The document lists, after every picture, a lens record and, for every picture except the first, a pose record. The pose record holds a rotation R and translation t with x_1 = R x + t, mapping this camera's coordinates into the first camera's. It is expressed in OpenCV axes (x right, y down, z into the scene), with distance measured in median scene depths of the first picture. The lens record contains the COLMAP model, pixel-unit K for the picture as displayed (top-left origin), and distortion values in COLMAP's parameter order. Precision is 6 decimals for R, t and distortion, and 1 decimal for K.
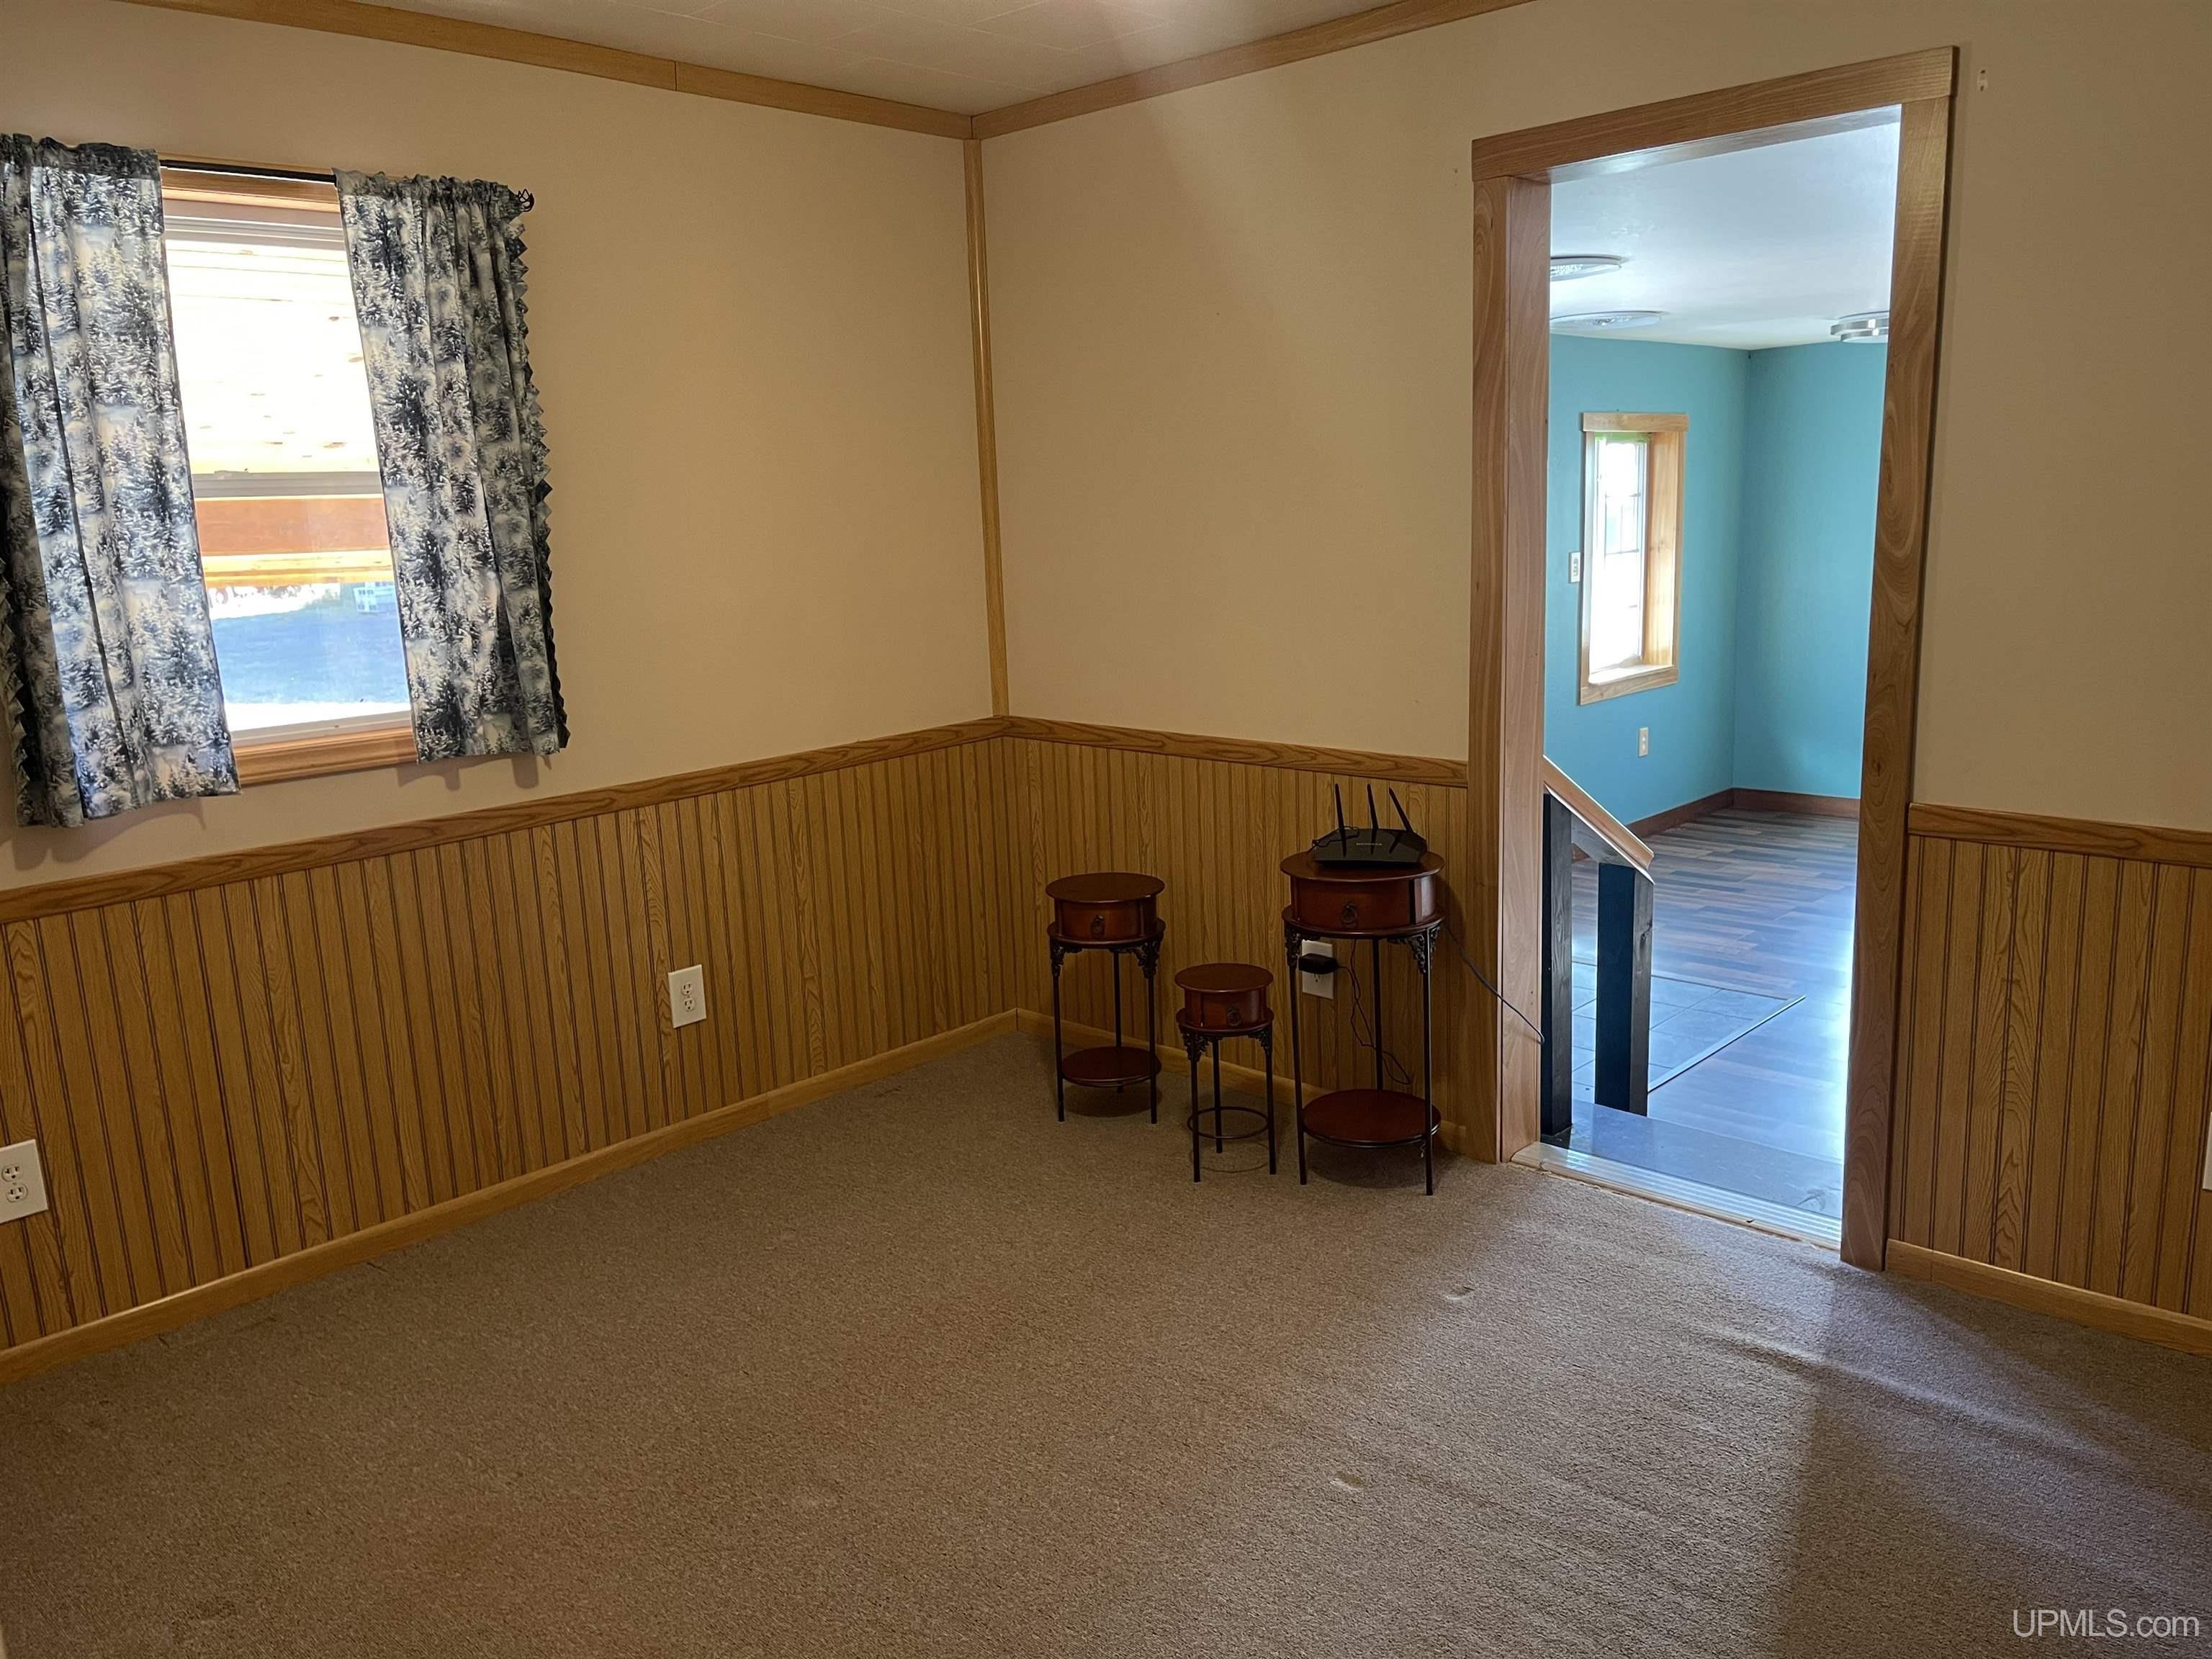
lens RADIAL K [[1682.5, 0, 1110.2], [0, 1682.5, 827.6], [0, 0, 1]] dist [0.073163, -0.099312]
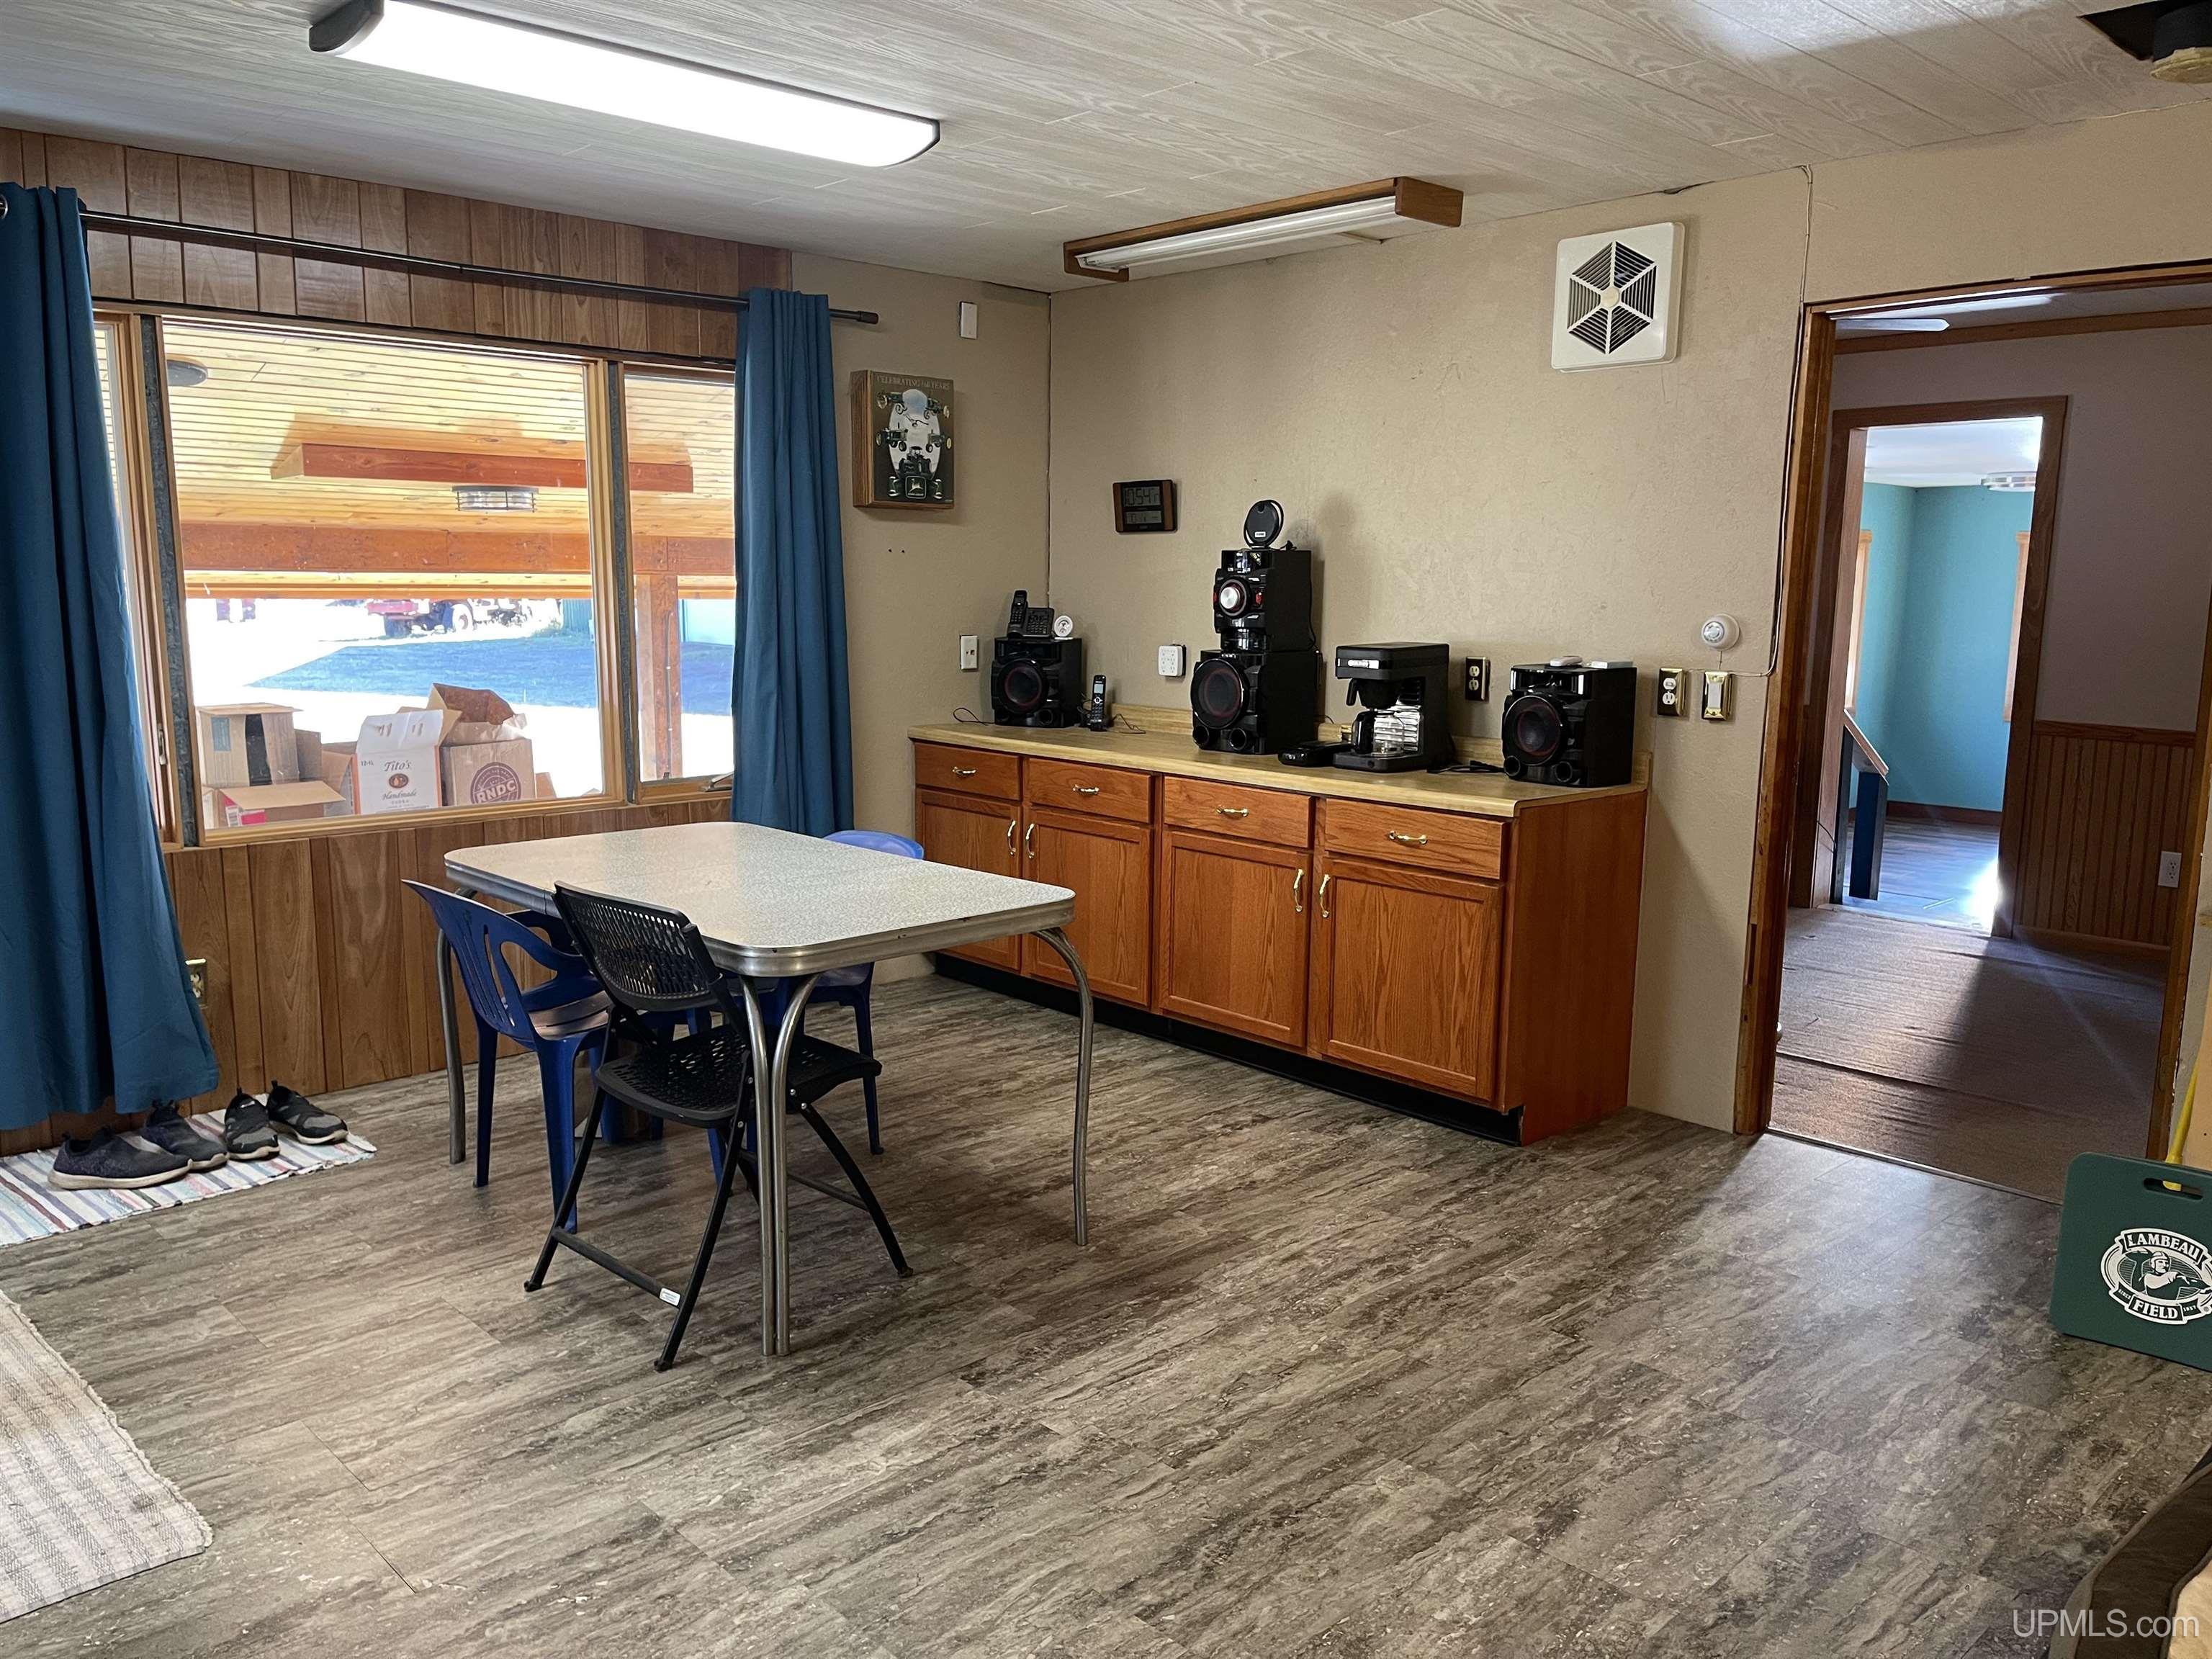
lens RADIAL K [[1682.5, 0, 1103.8], [0, 1682.5, 833.6], [0, 0, 1]] dist [0.073163, -0.099312]
pose [[0.997162, 0.057096, -0.049065, -0.650040], [-0.058892, 0.997616, -0.035973, 0.295916], [0.046894, 0.038761, 0.998148, -1.326911]]
